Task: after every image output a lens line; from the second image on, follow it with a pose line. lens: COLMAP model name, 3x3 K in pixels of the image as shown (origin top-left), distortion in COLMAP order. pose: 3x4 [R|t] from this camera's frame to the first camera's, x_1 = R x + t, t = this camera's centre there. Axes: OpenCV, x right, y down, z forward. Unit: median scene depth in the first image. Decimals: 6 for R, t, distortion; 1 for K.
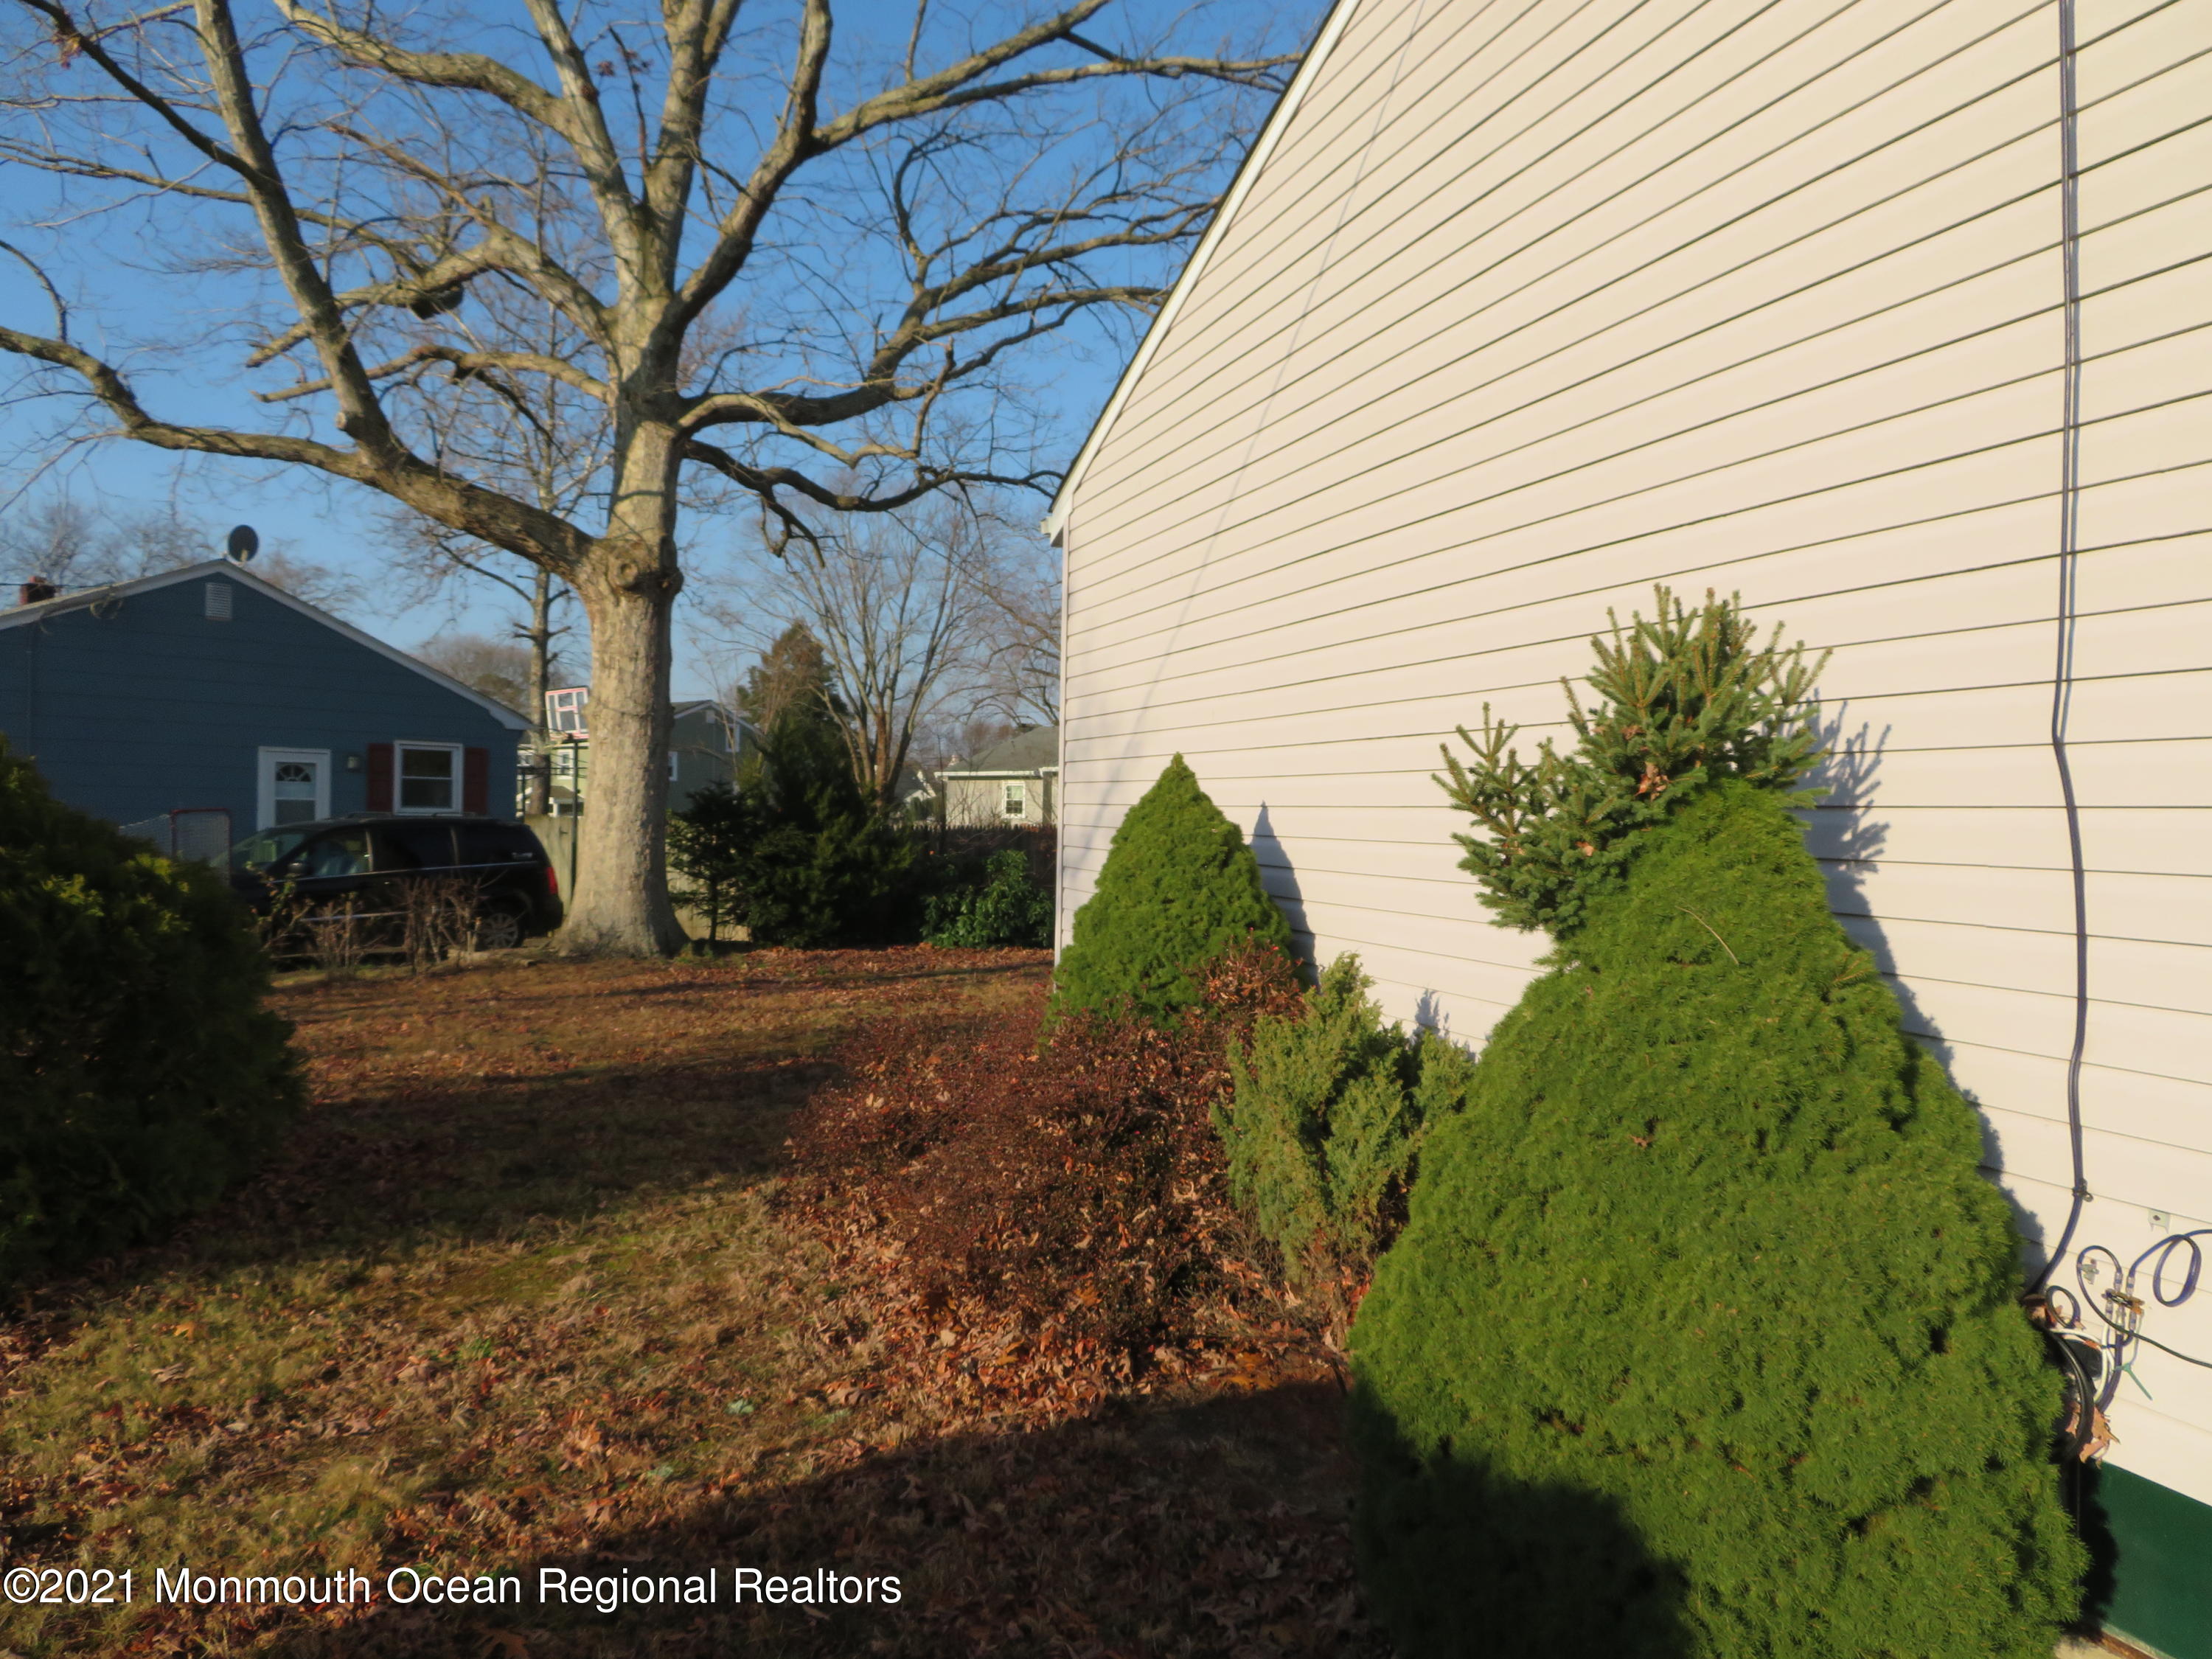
lens RADIAL K [[1574.9, 0, 1101.0], [0, 1574.9, 817.2], [0, 0, 1]] dist [-0.007743, -0.000620]
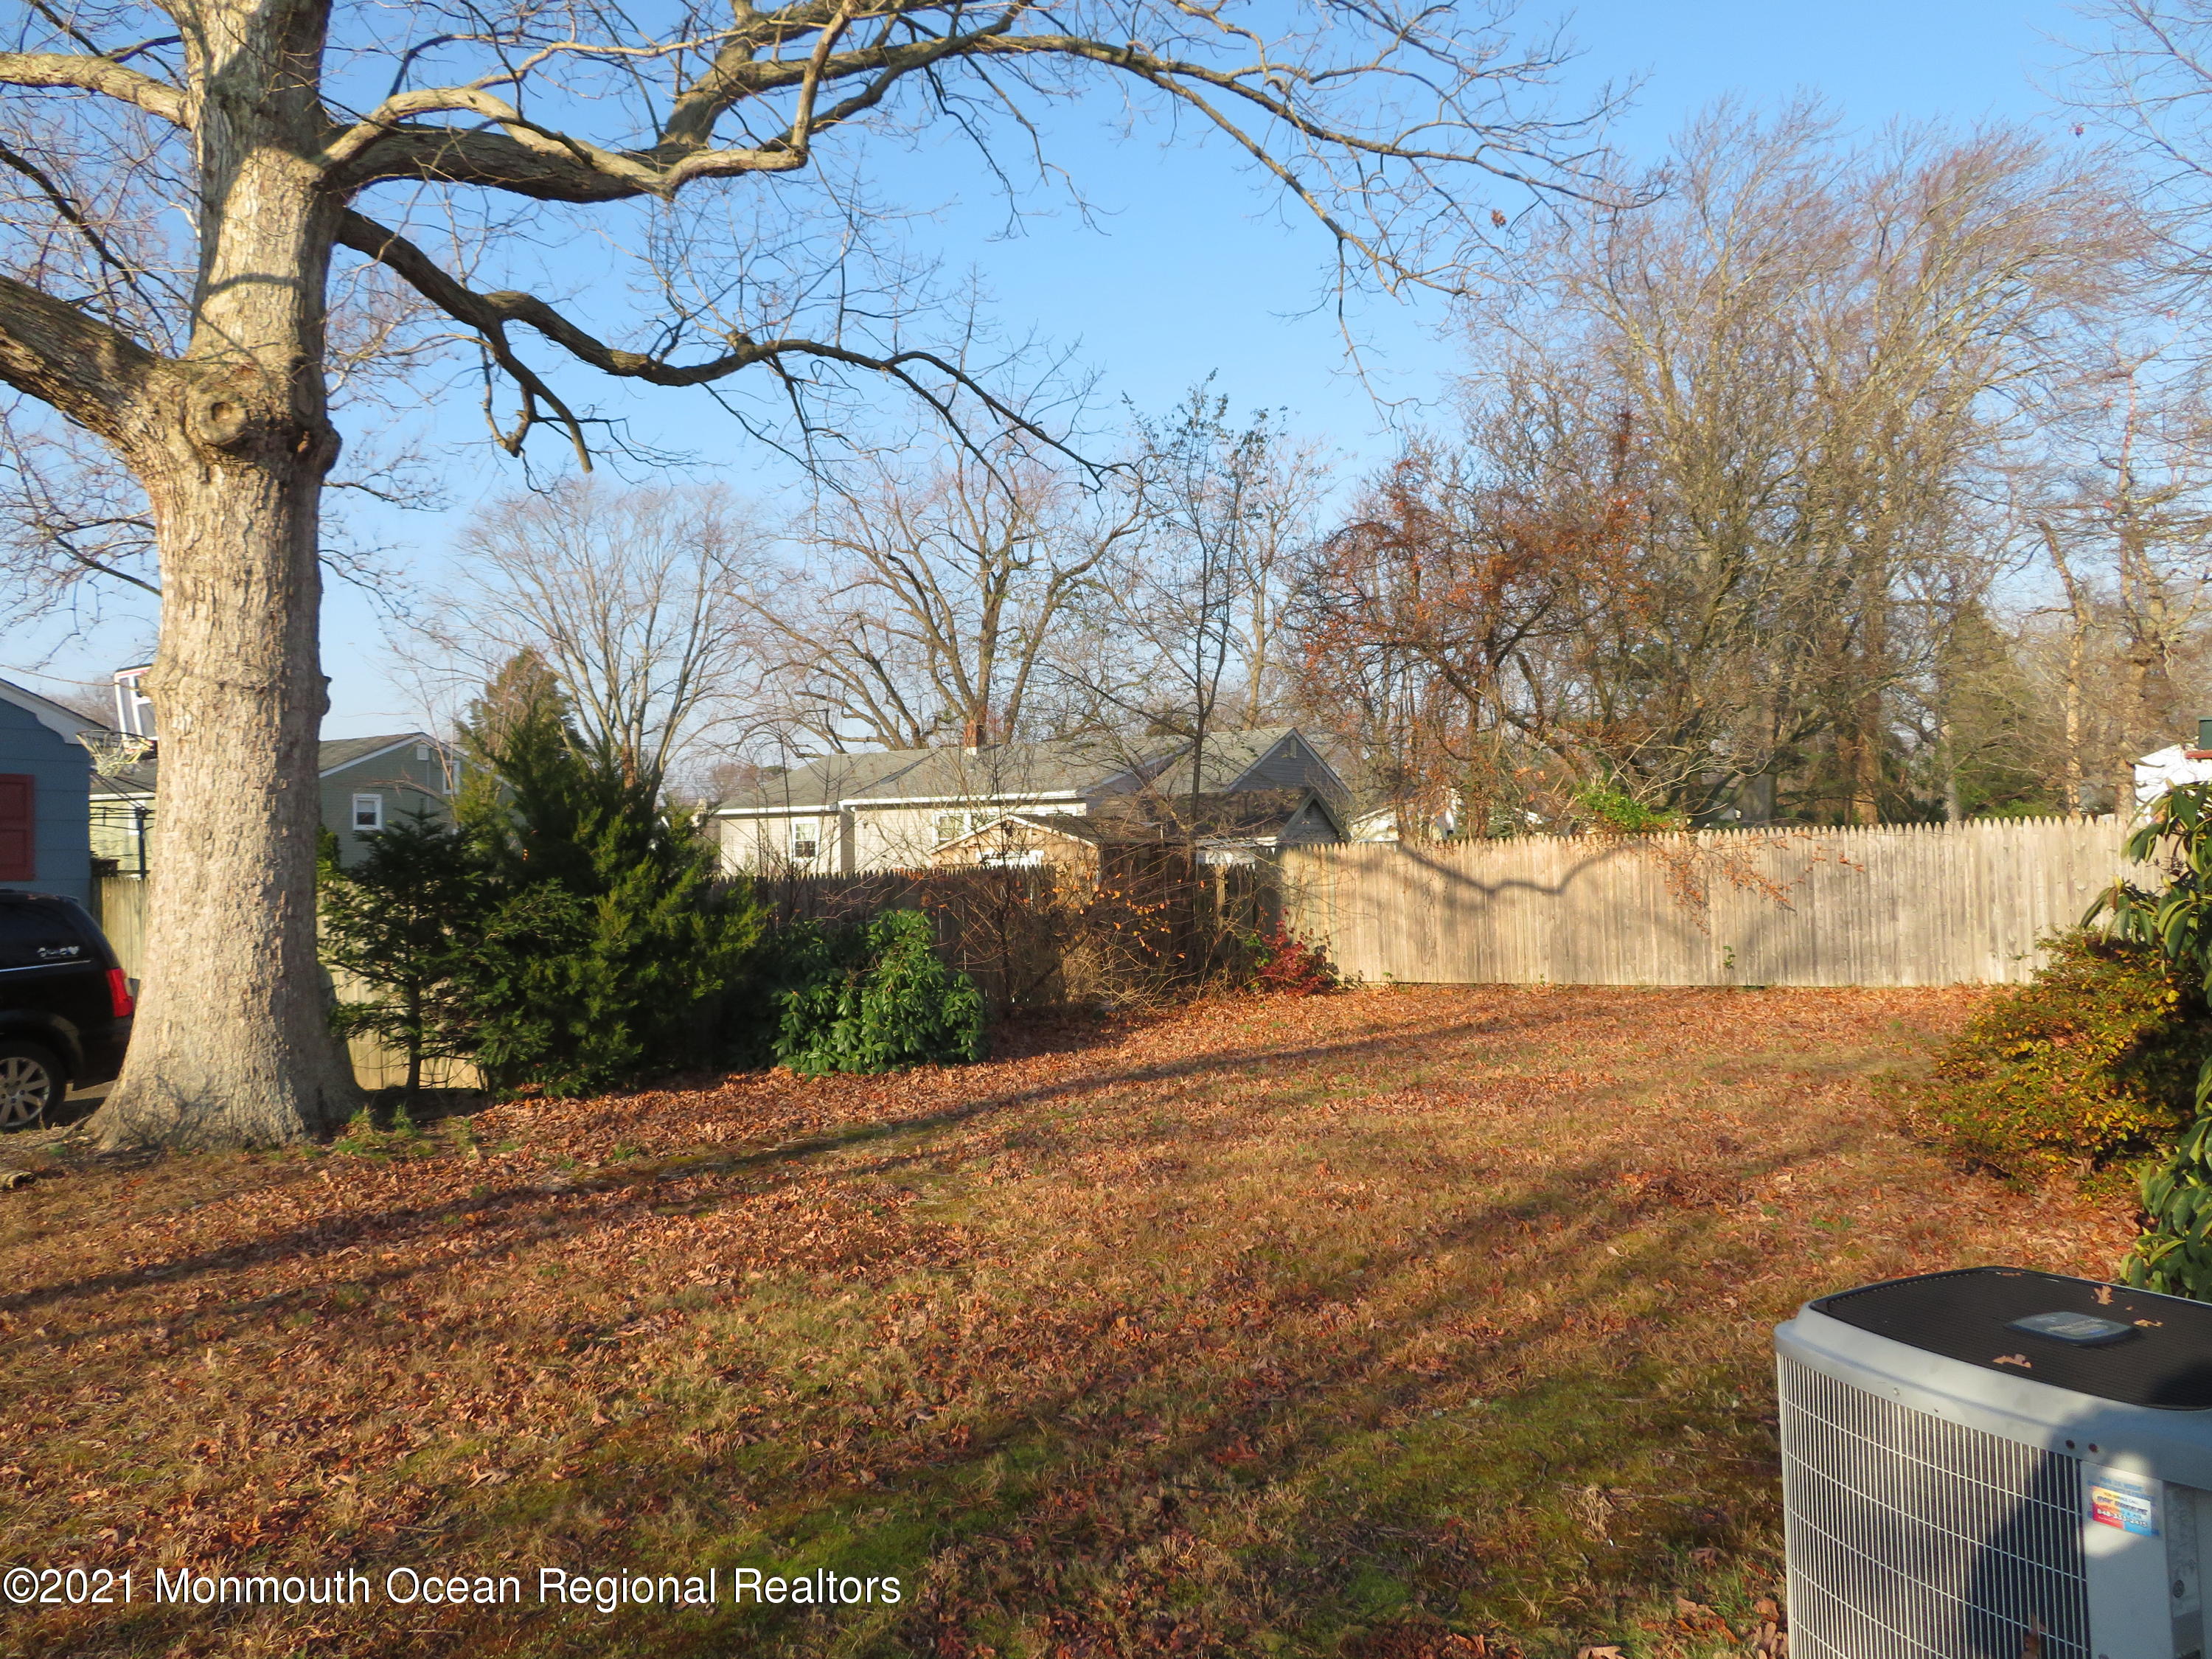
lens RADIAL K [[1574.9, 0, 1101.0], [0, 1574.9, 817.2], [0, 0, 1]] dist [-0.007743, -0.000620]
pose [[0.986784, -0.027366, 0.159712, -0.087395], [0.031278, 0.999268, -0.022031, -0.000116], [-0.158993, 0.026736, 0.986918, 0.388489]]
